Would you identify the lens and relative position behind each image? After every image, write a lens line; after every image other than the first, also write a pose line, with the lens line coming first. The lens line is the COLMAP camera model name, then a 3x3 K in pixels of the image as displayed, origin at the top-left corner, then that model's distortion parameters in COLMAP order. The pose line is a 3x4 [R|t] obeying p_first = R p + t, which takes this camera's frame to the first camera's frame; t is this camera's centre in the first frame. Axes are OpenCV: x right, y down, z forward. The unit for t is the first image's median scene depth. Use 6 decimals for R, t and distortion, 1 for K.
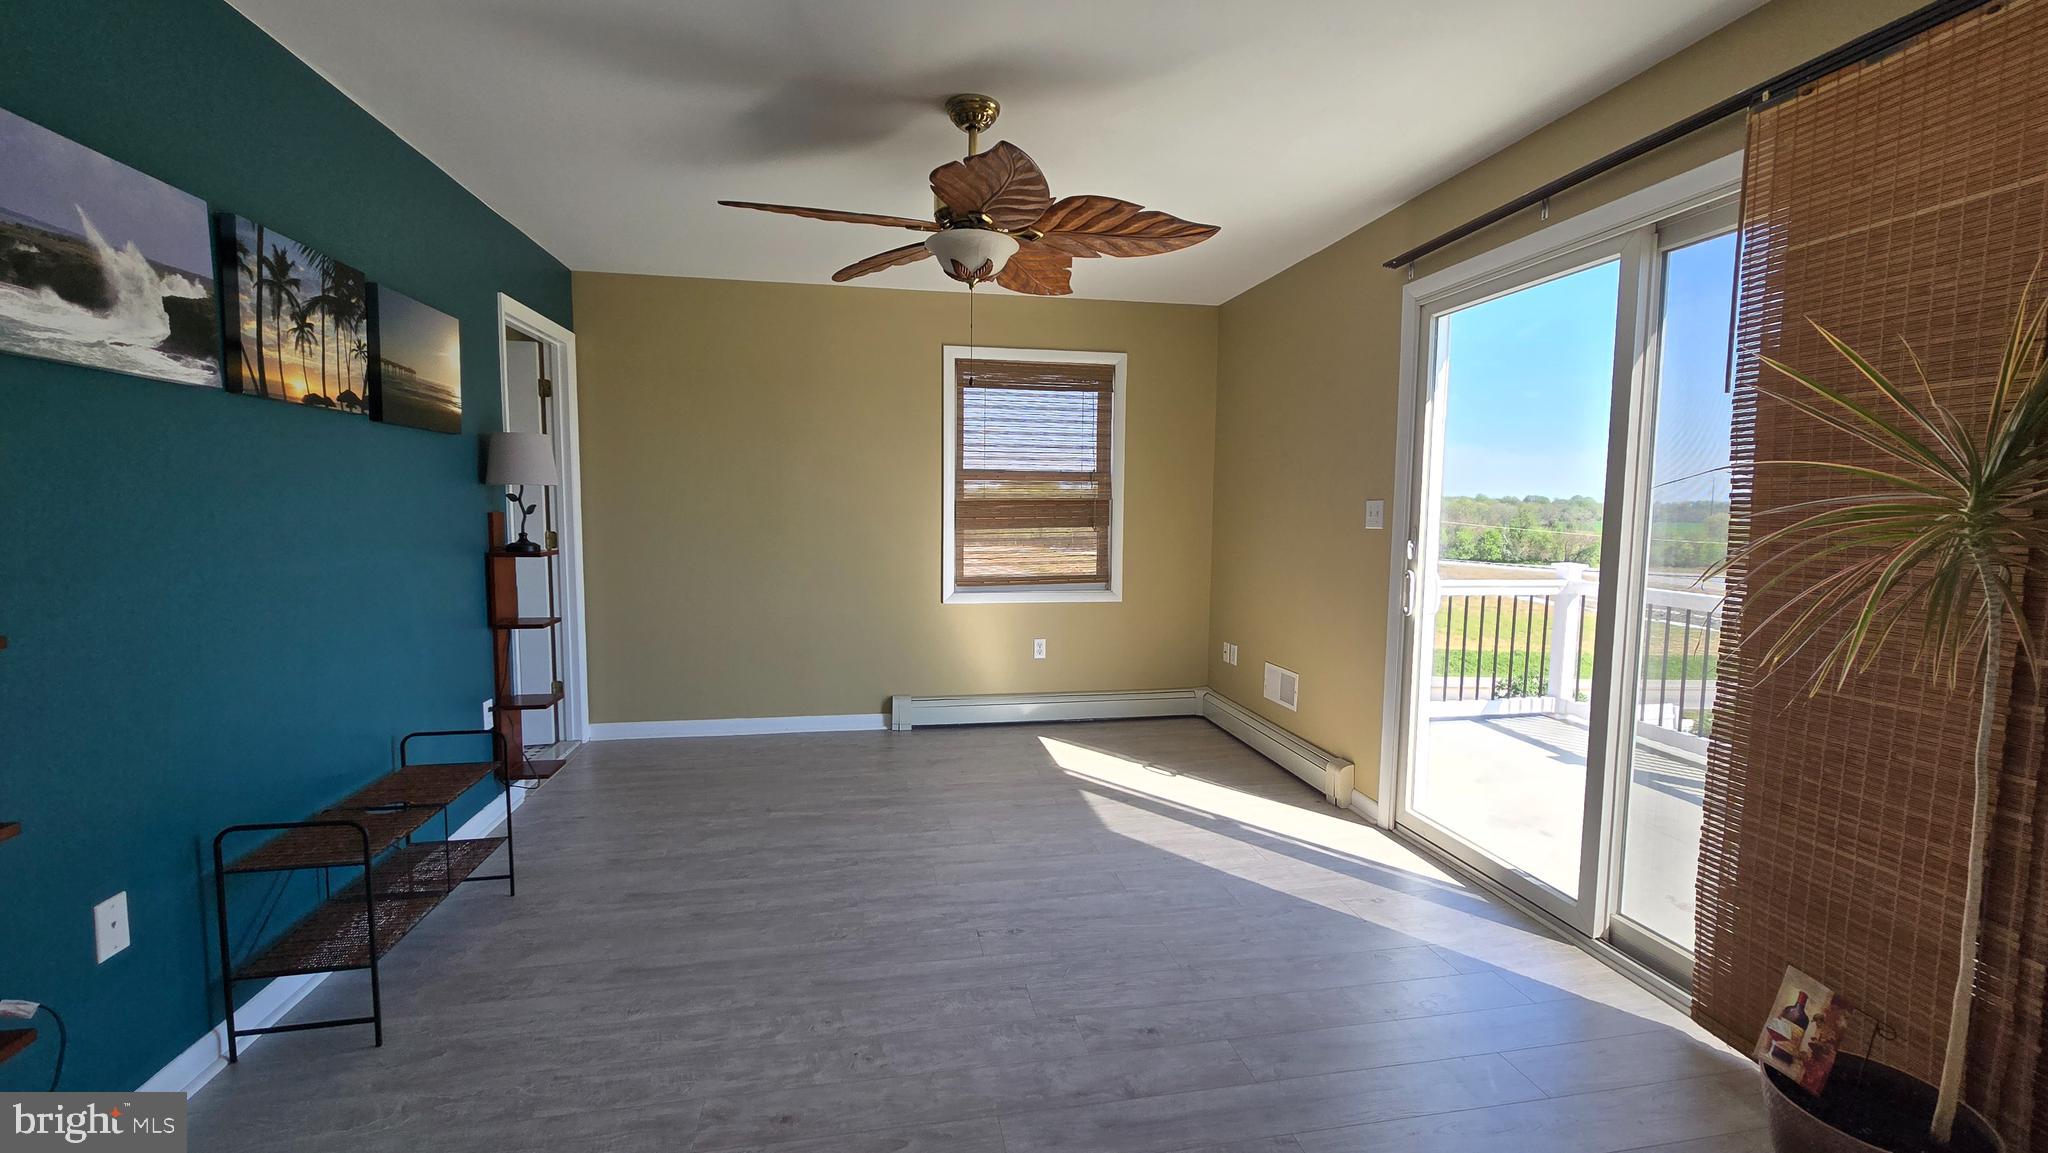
lens RADIAL K [[841.1, 0, 1018.5], [0, 841.1, 575.9], [0, 0, 1]] dist [0.000981, 0.000572]
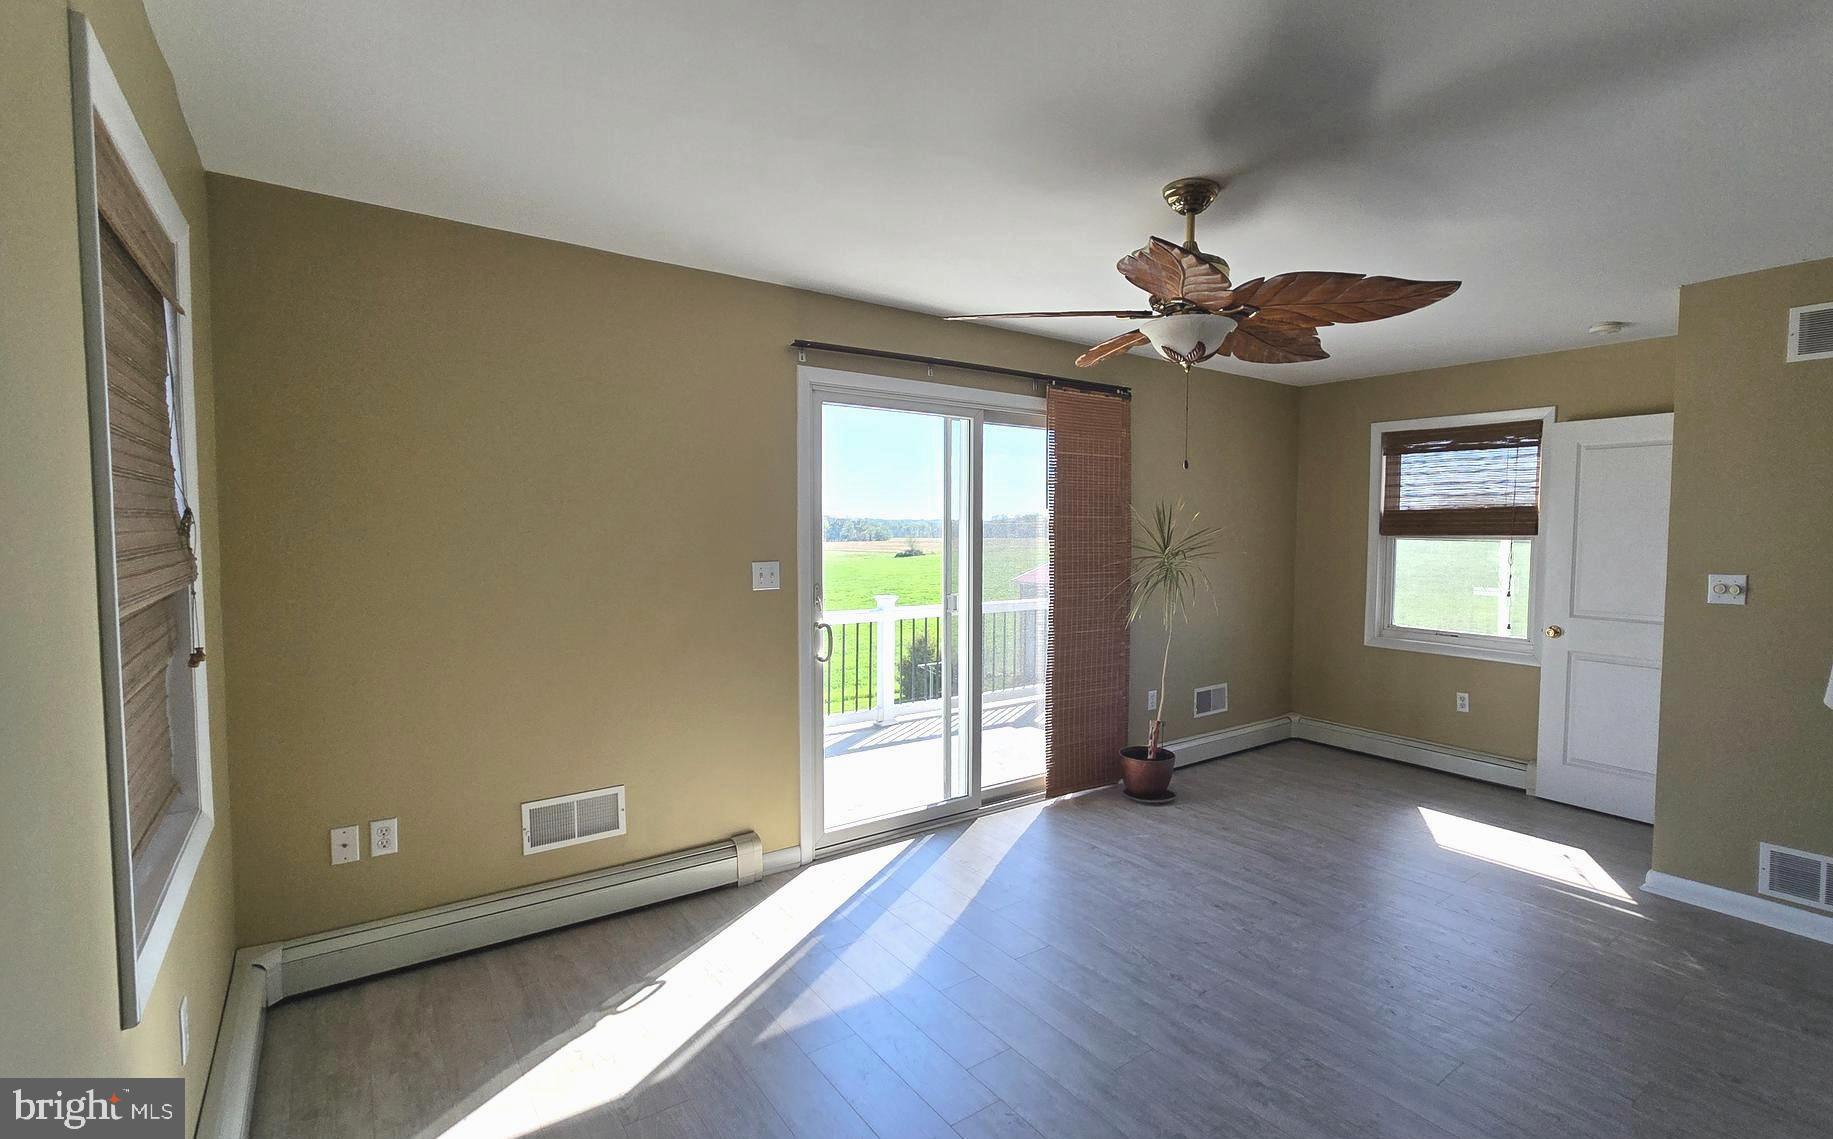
lens RADIAL K [[859.6, 0, 1014.6], [0, 859.6, 575.9], [0, 0, 1]] dist [-0.000485, -0.000265]
pose [[-0.476689, -0.058843, 0.877100, -0.631471], [0.064426, 0.992735, 0.101616, -0.159691], [-0.876708, 0.104947, -0.469435, 1.235698]]
